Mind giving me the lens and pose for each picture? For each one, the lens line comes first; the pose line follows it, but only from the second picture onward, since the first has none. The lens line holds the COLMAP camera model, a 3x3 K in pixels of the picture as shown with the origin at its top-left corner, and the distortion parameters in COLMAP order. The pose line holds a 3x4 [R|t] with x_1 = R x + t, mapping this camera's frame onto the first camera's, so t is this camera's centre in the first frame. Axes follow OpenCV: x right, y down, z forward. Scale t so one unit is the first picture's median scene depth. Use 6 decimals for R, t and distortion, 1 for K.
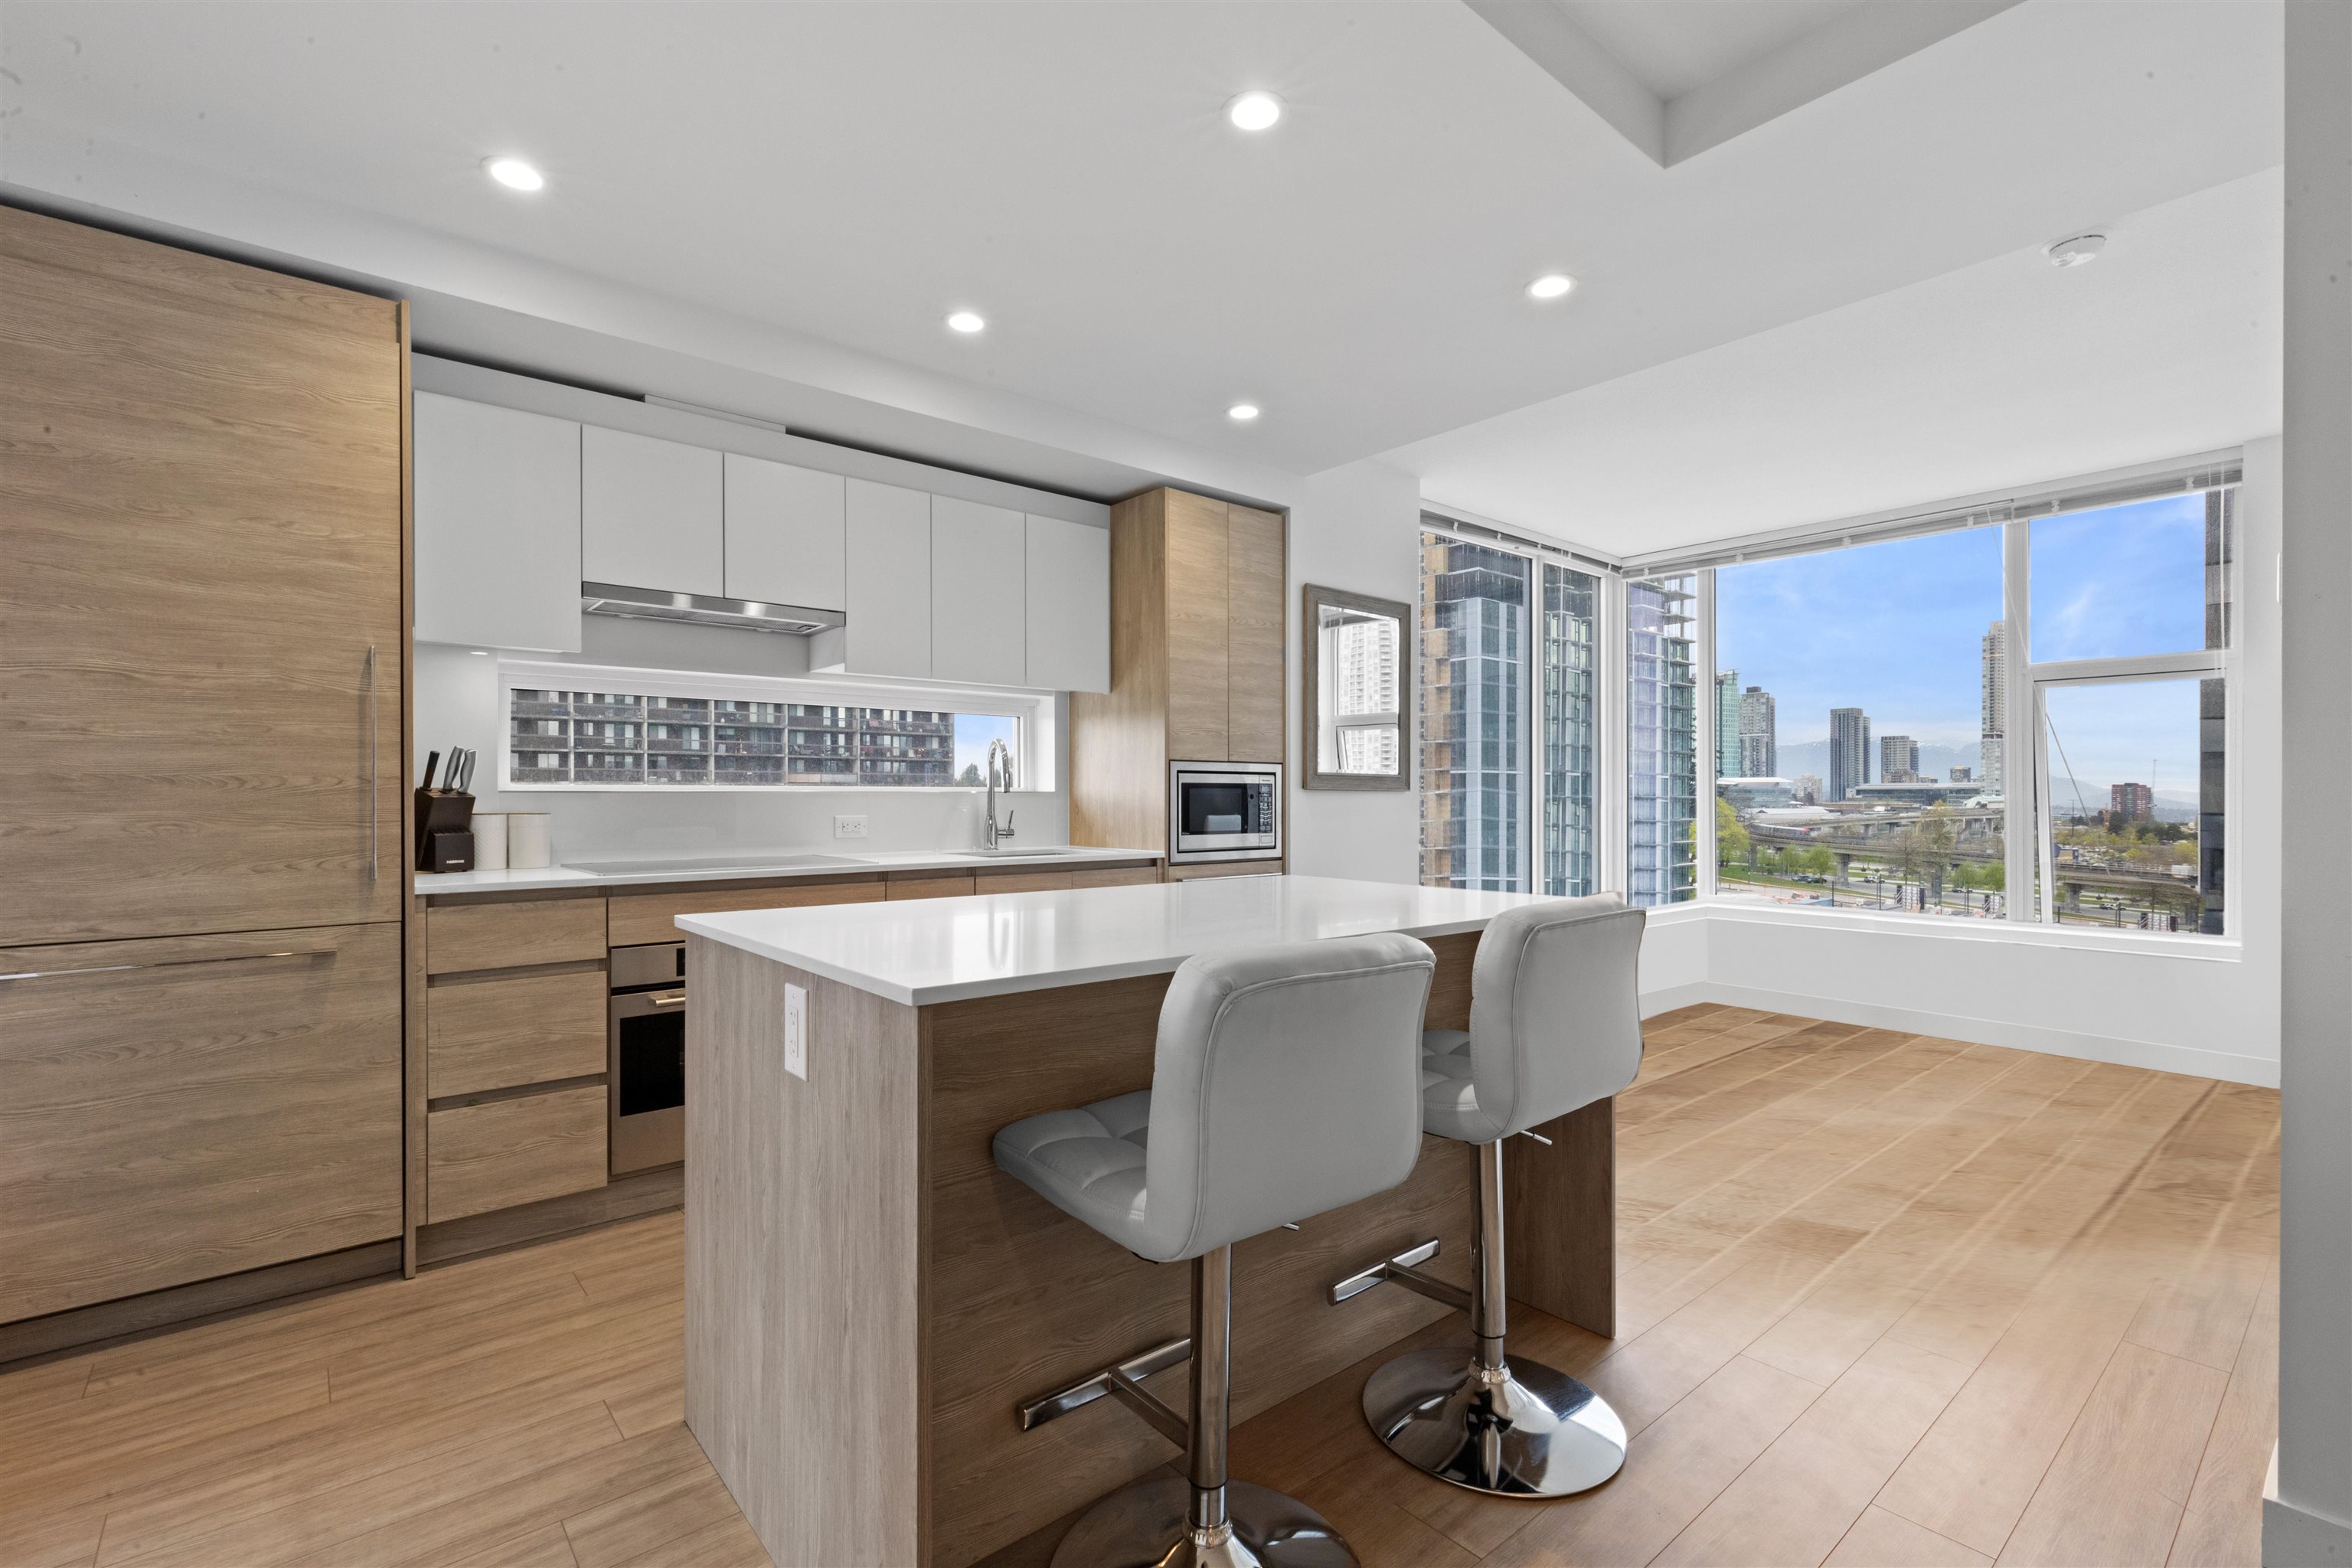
lens RADIAL K [[1046.7, 0, 1166.1], [0, 1046.7, 798.1], [0, 0, 1]] dist [0.001791, 0.000002]
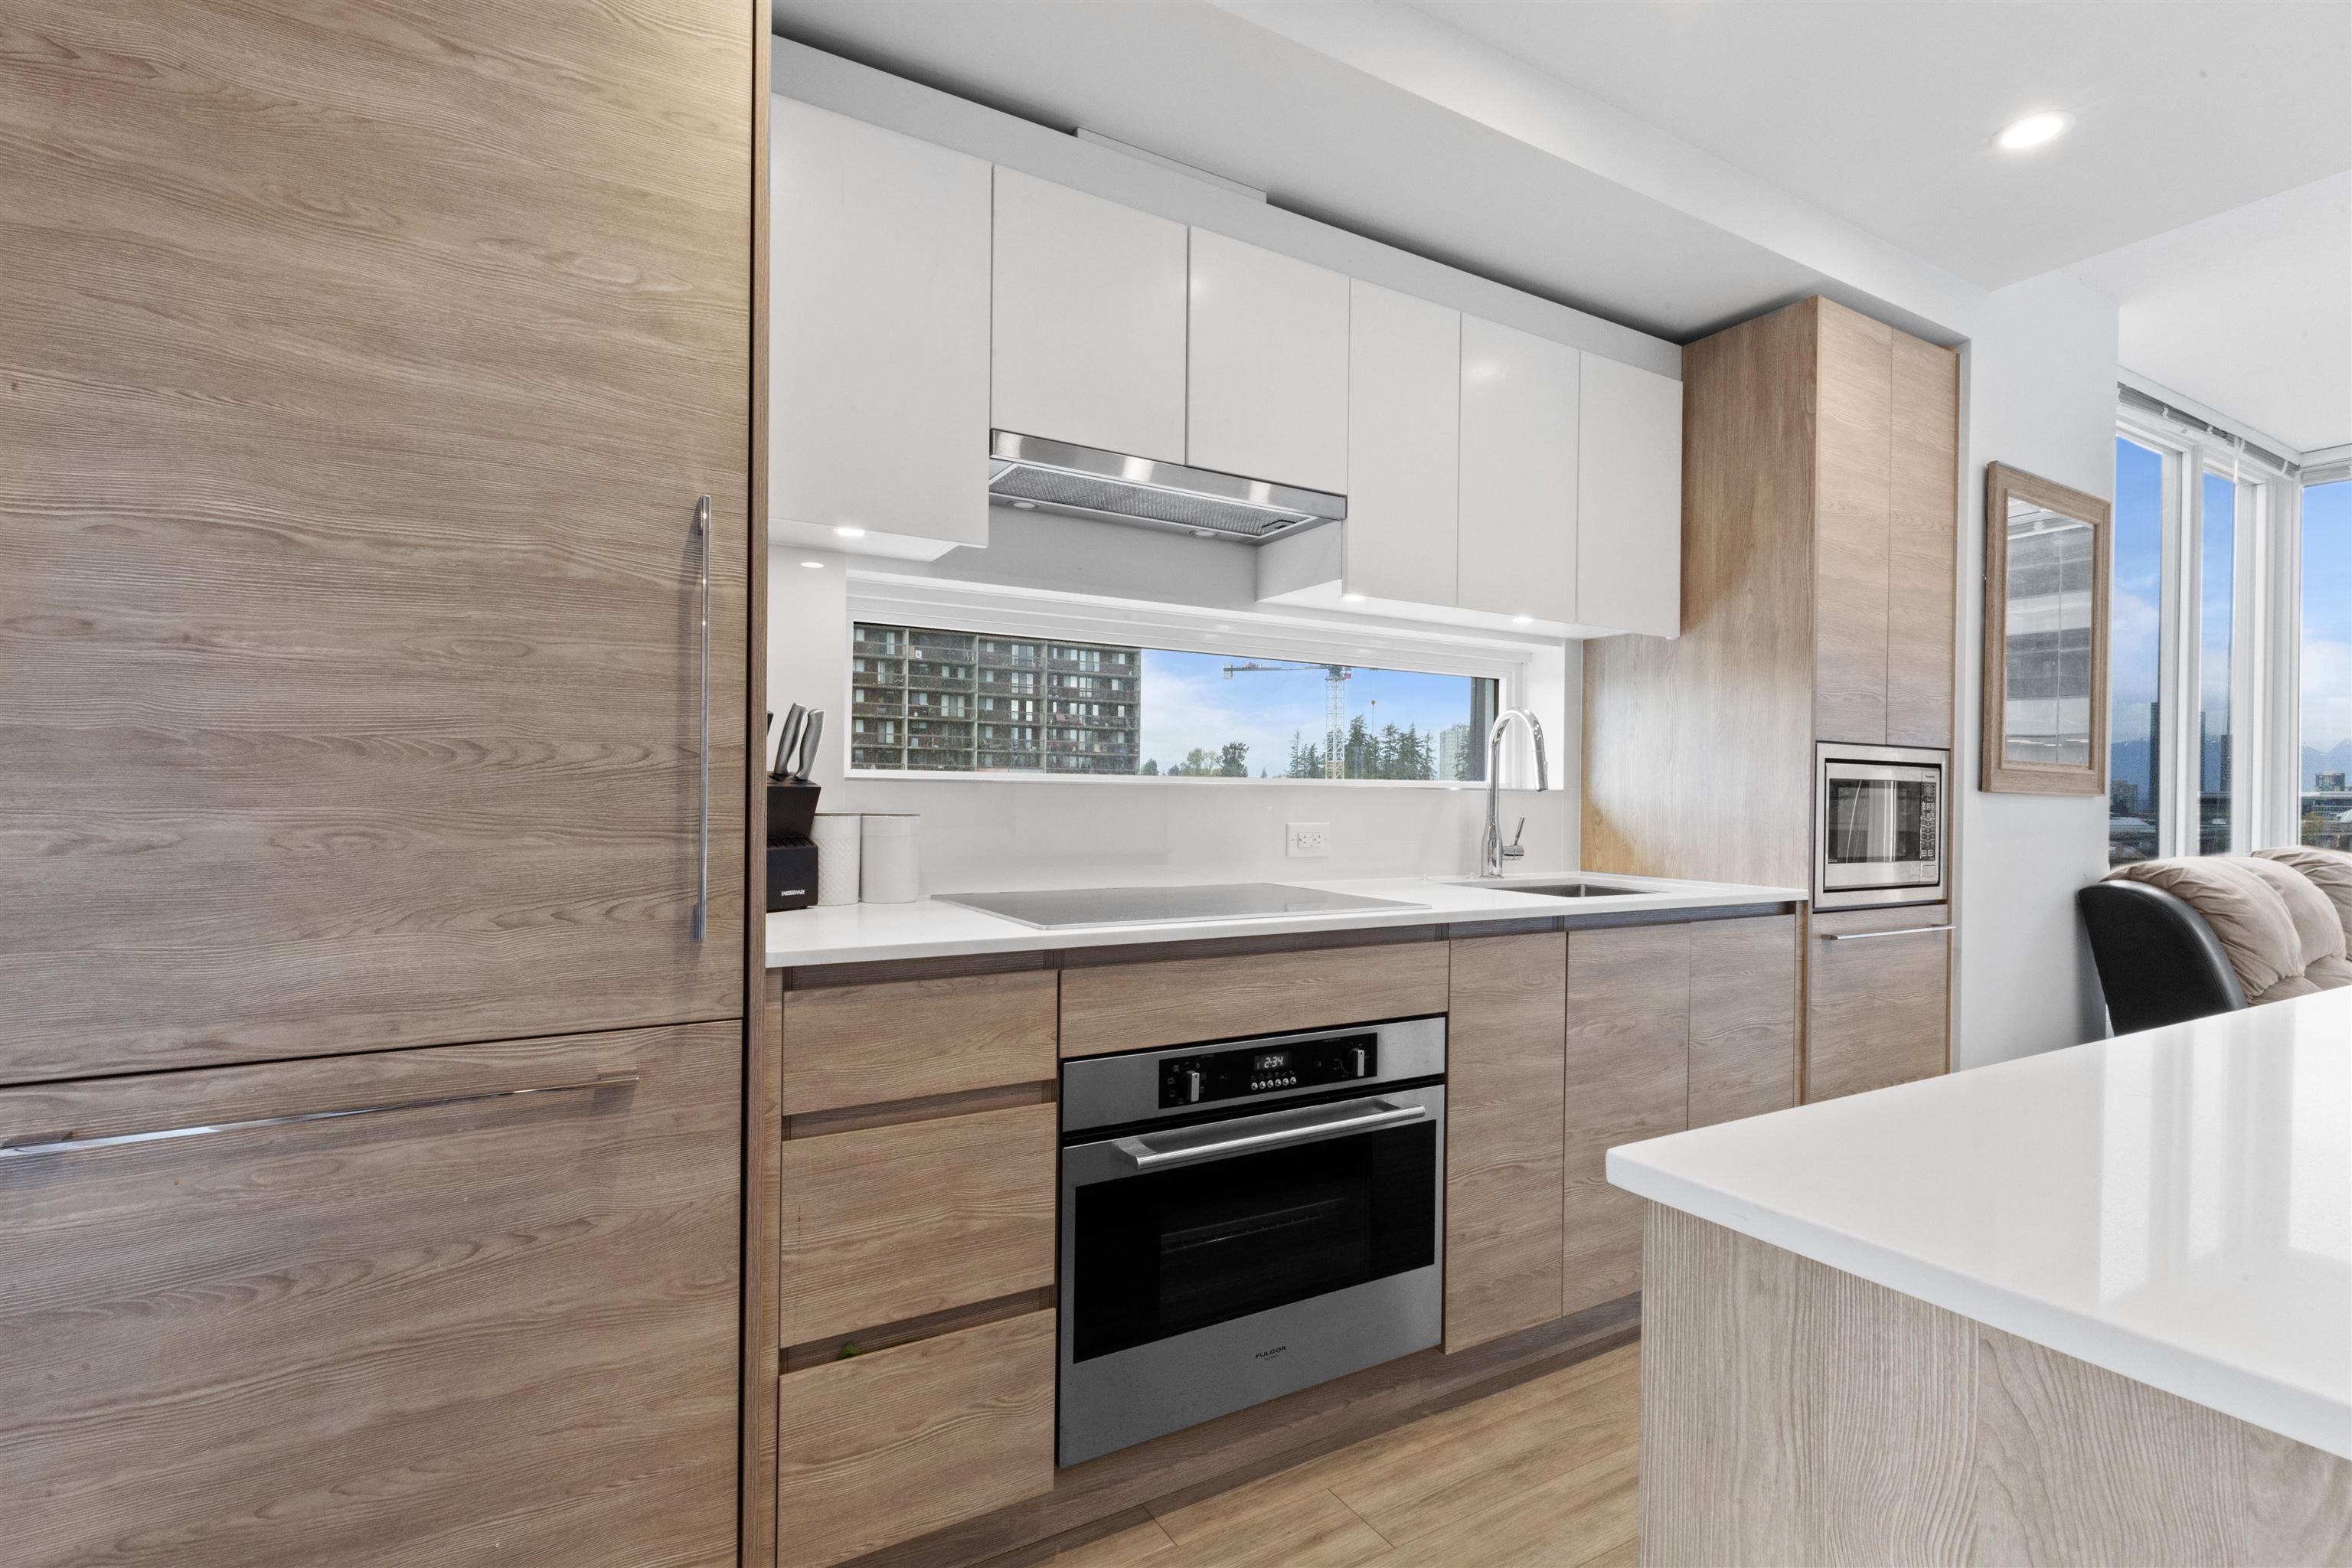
lens RADIAL K [[1086.2, 0, 1162.7], [0, 1086.2, 797.8], [0, 0, 1]] dist [0.003868, -0.001187]
pose [[0.985116, 0.013988, -0.171320, -0.381578], [-0.013725, 0.999902, 0.002719, 0.000890], [0.171341, -0.000327, 0.985212, 0.440613]]
